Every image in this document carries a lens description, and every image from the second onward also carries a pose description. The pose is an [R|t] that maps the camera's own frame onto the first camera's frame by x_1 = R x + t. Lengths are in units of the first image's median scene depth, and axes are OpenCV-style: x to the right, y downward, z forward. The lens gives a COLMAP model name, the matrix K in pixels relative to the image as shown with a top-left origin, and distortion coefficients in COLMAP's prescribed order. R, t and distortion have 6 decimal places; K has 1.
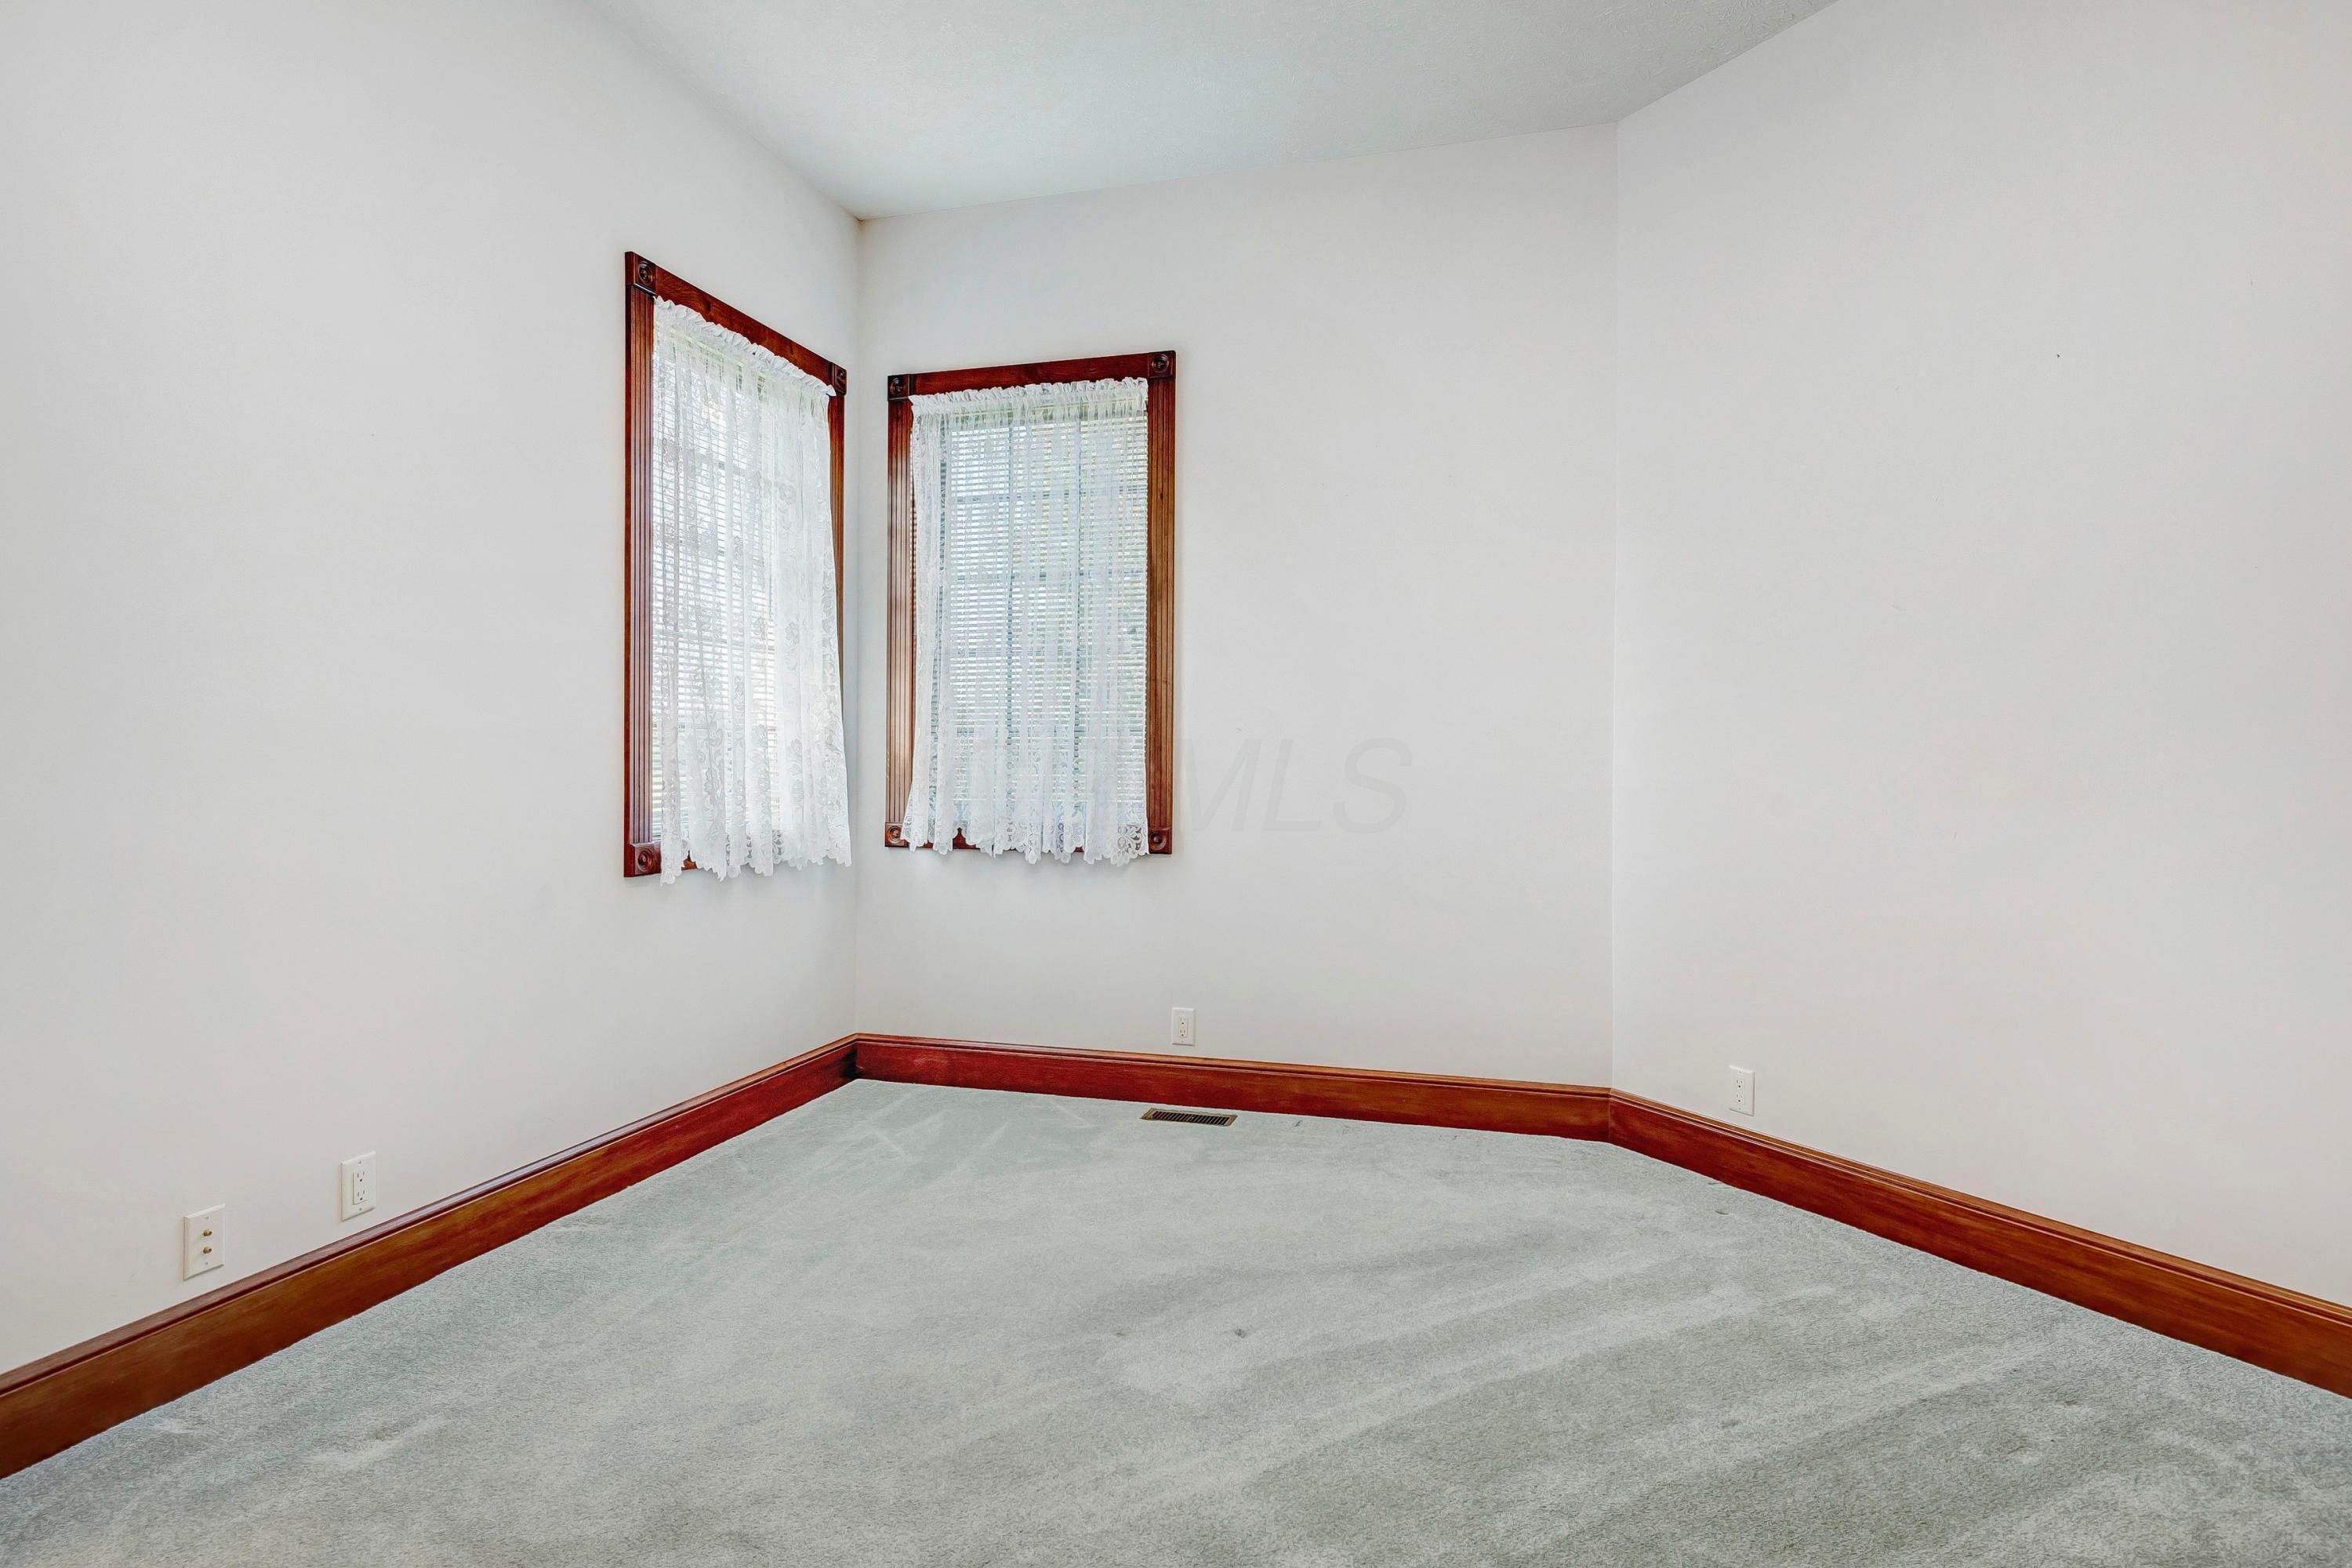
lens RADIAL K [[1235.6, 0, 1174.3], [0, 1235.6, 765.9], [0, 0, 1]] dist [0.014288, -0.014998]
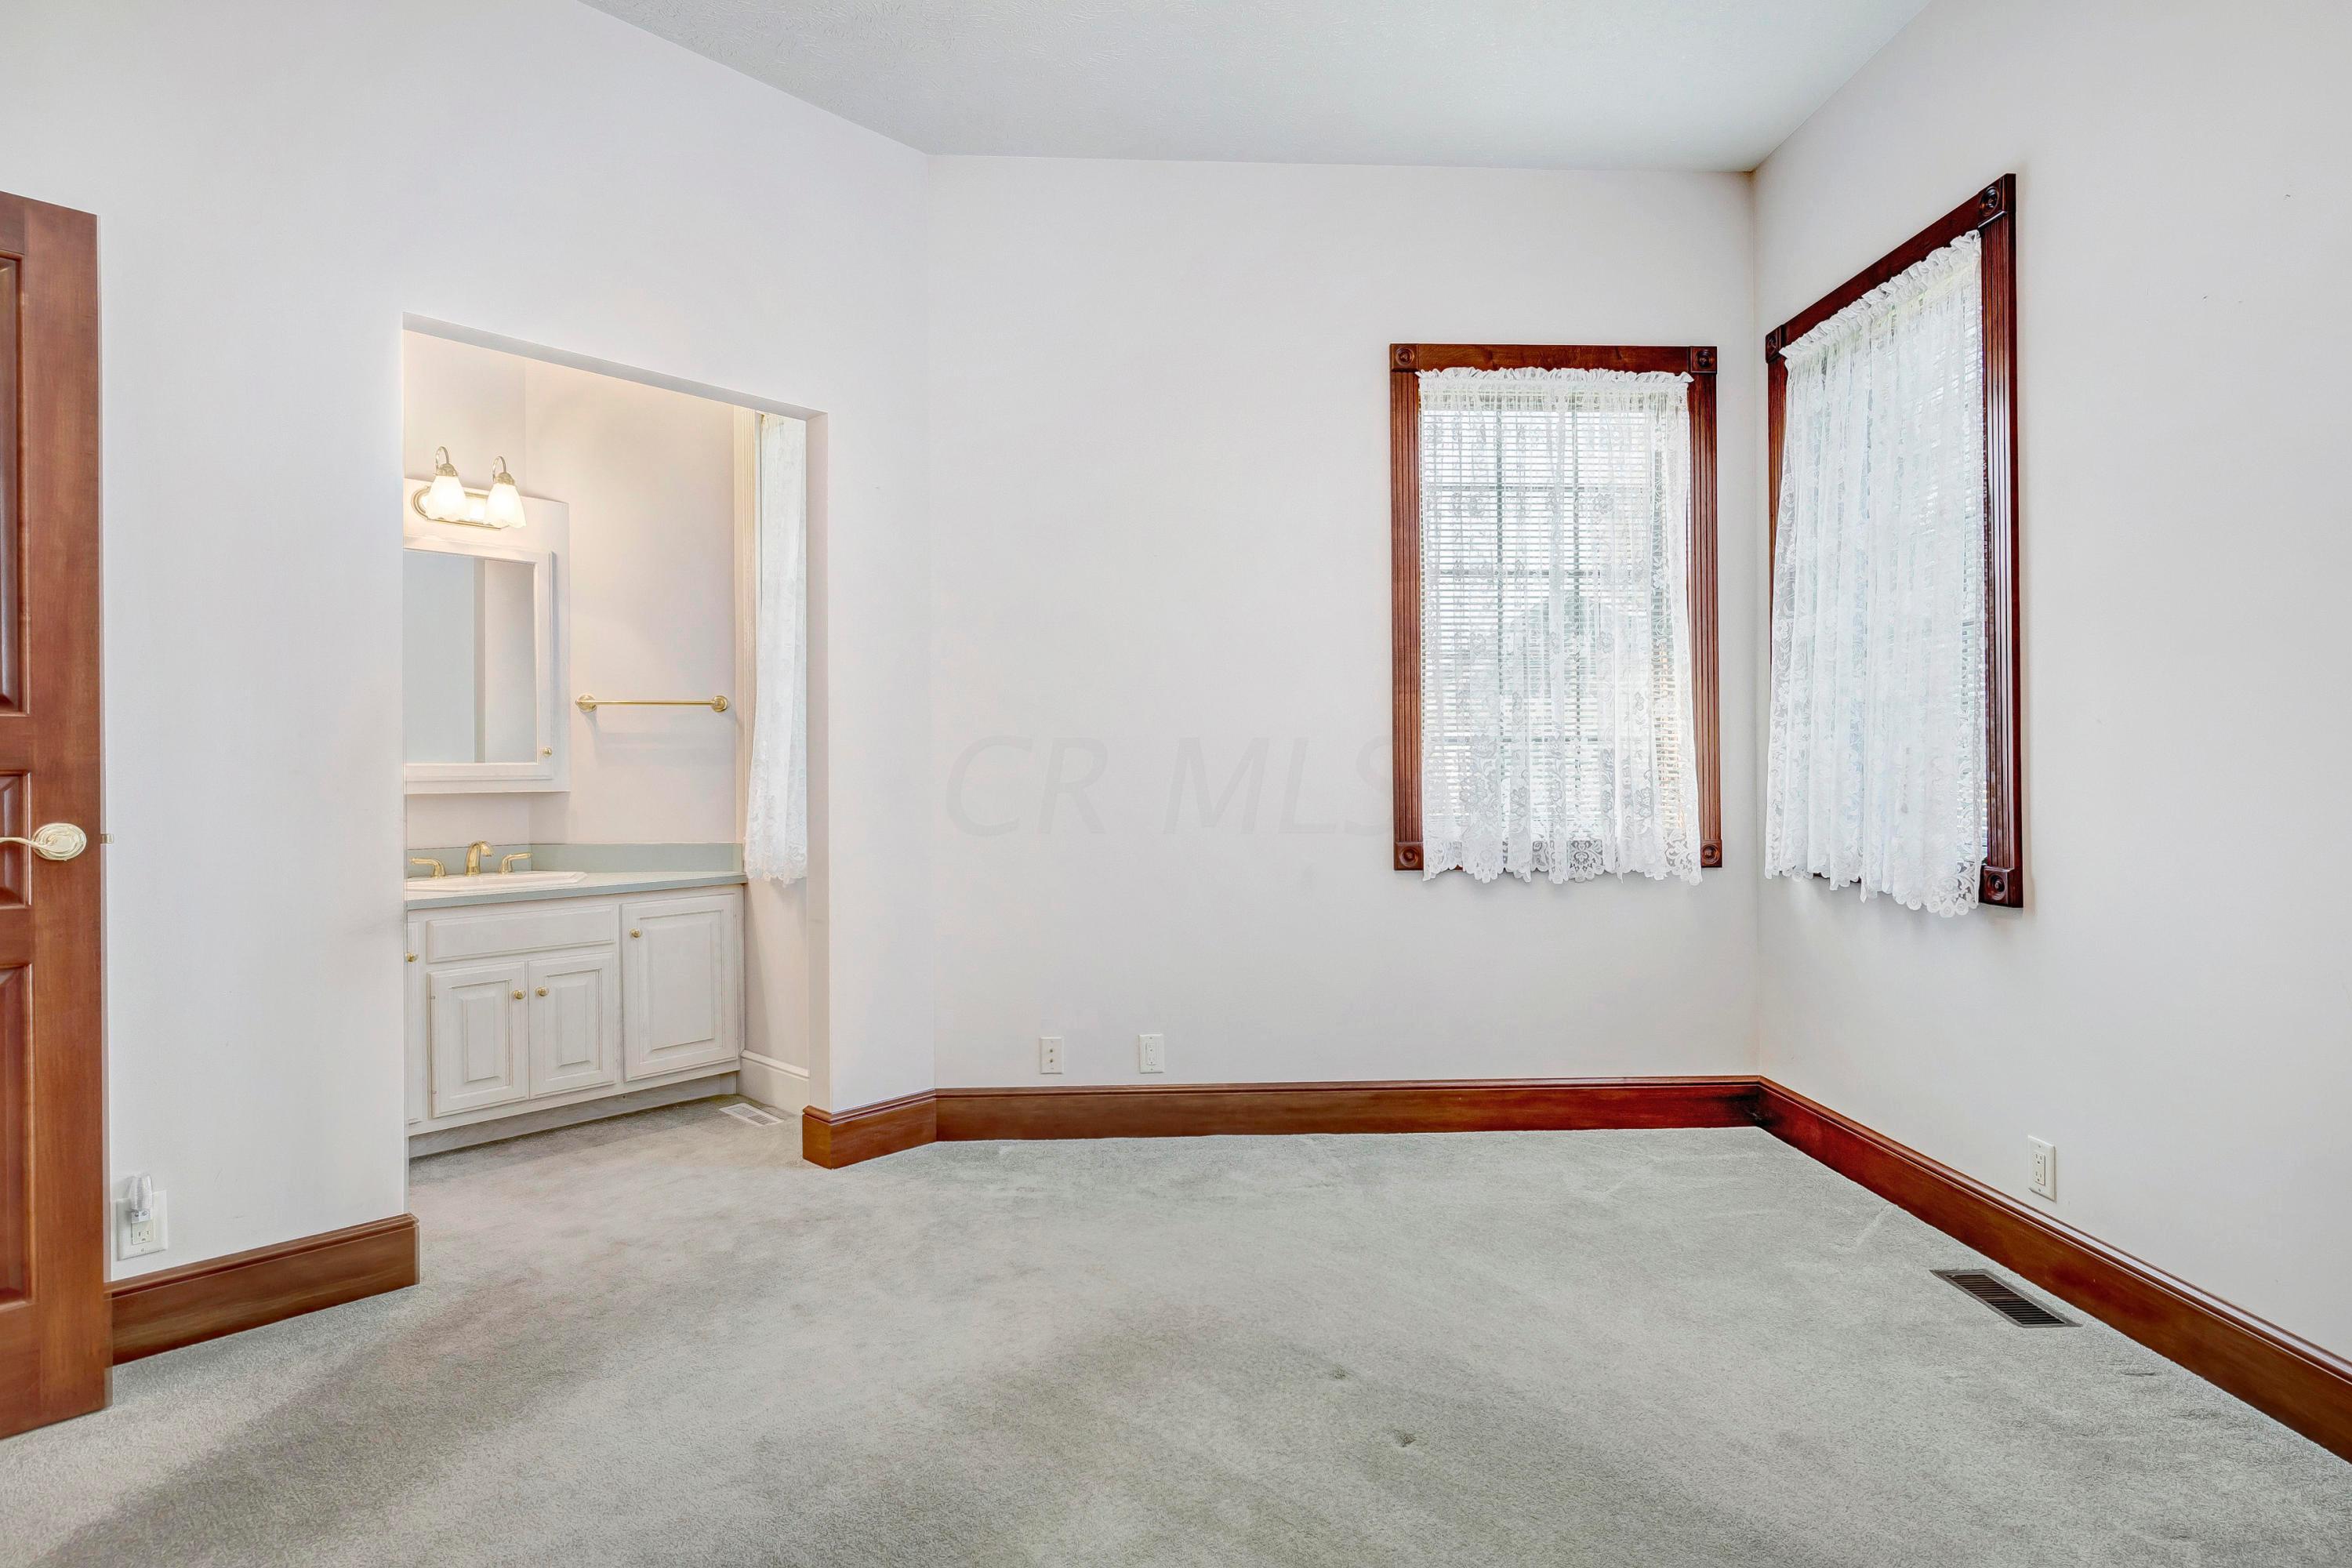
lens RADIAL K [[1205.7, 0, 1155.3], [0, 1205.7, 753.6], [0, 0, 1]] dist [0.002967, 0.000163]
pose [[0.329720, -0.016457, -0.943936, 0.523401], [0.001065, 0.999854, -0.017059, -0.001764], [0.944078, 0.004620, 0.329689, 0.367154]]
